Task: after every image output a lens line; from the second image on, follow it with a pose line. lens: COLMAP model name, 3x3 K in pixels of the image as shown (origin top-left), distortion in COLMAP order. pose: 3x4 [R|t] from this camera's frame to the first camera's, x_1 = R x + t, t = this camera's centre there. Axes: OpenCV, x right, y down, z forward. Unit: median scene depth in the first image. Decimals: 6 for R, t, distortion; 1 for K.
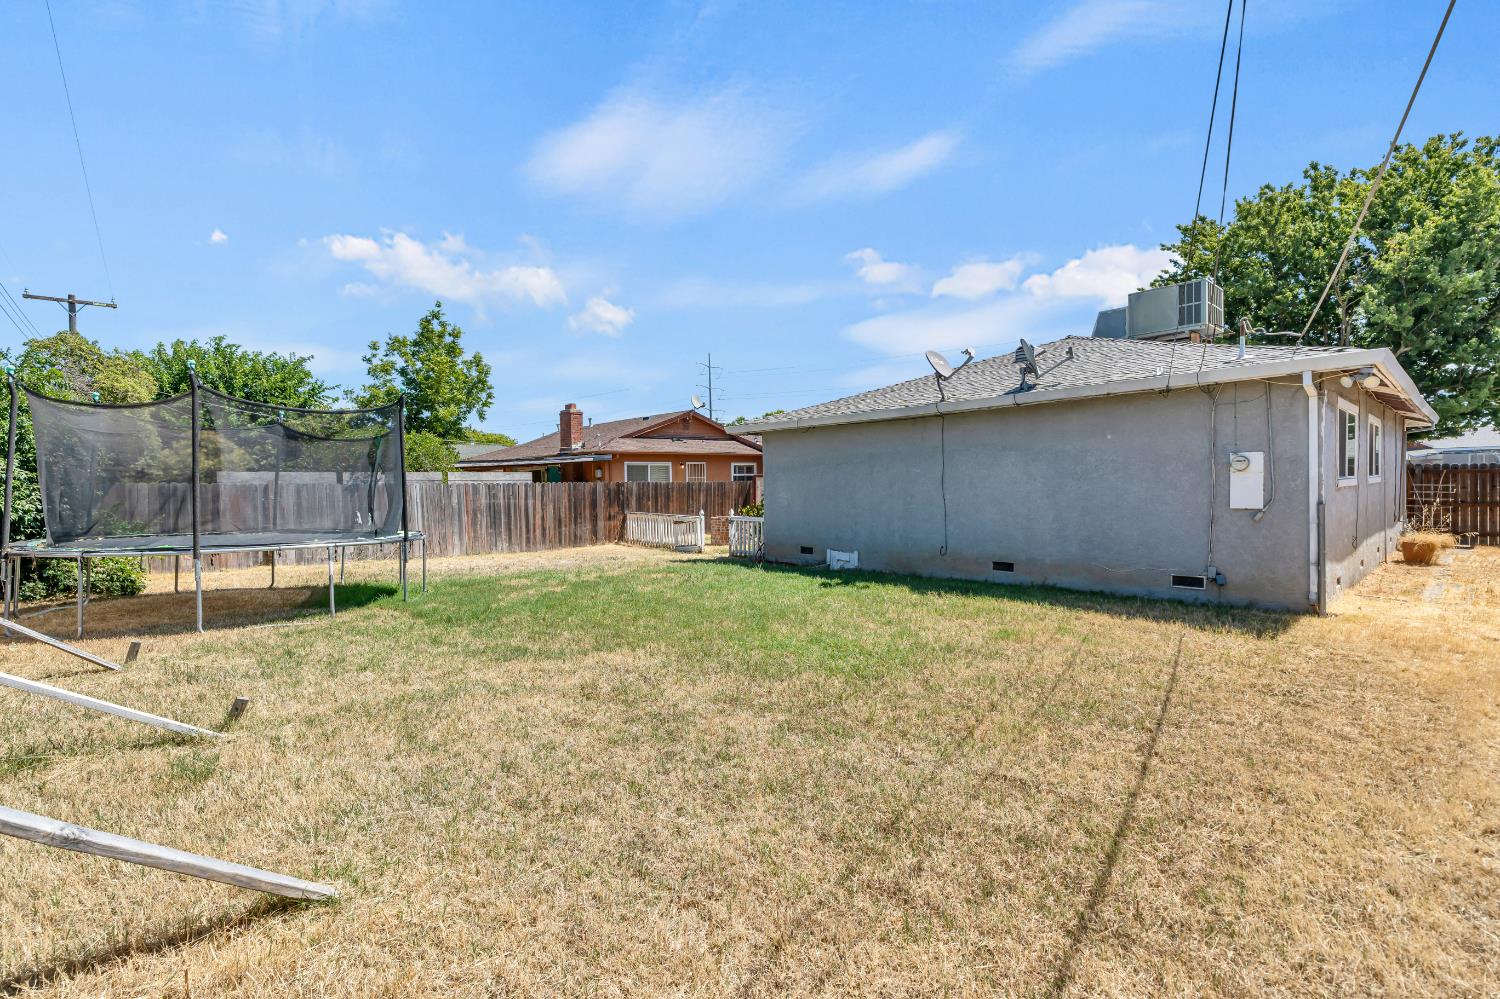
lens RADIAL K [[689.1, 0, 750.0], [0, 689.1, 499.5], [0, 0, 1]] dist [0.000472, 0.000187]
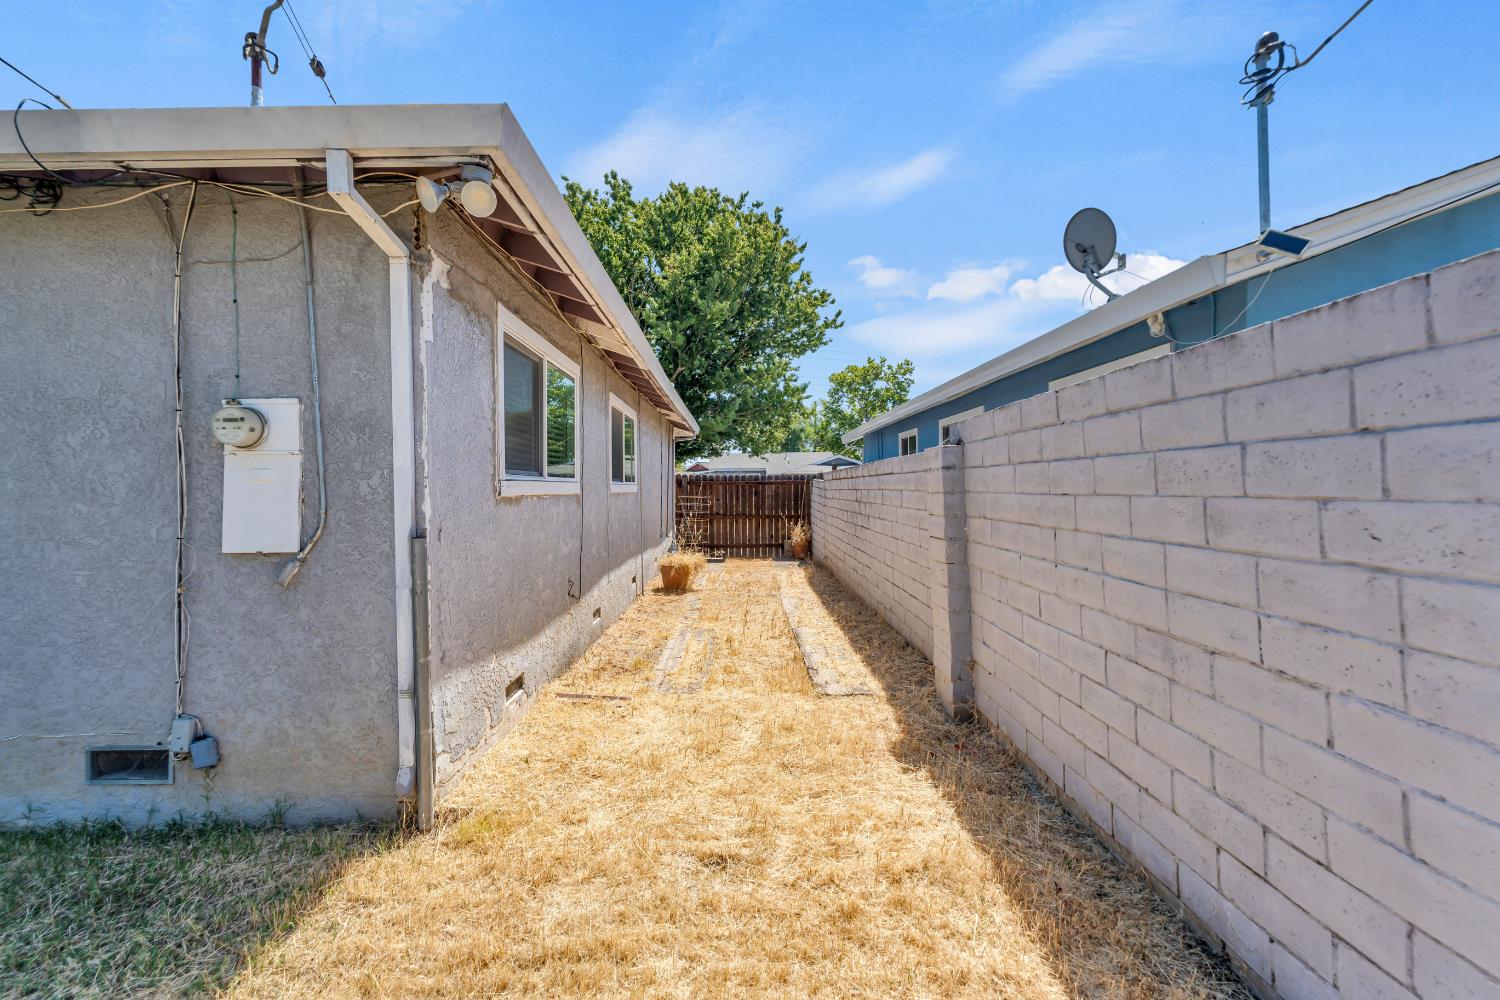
lens RADIAL K [[677.1, 0, 750.0], [0, 677.1, 500.0], [0, 0, 1]] dist [0.000517, 0.000640]
pose [[0.671923, -0.000192, 0.740621, 0.611078], [0.014446, 0.999813, -0.012847, -0.006294], [-0.740480, 0.019331, 0.671800, 0.550911]]
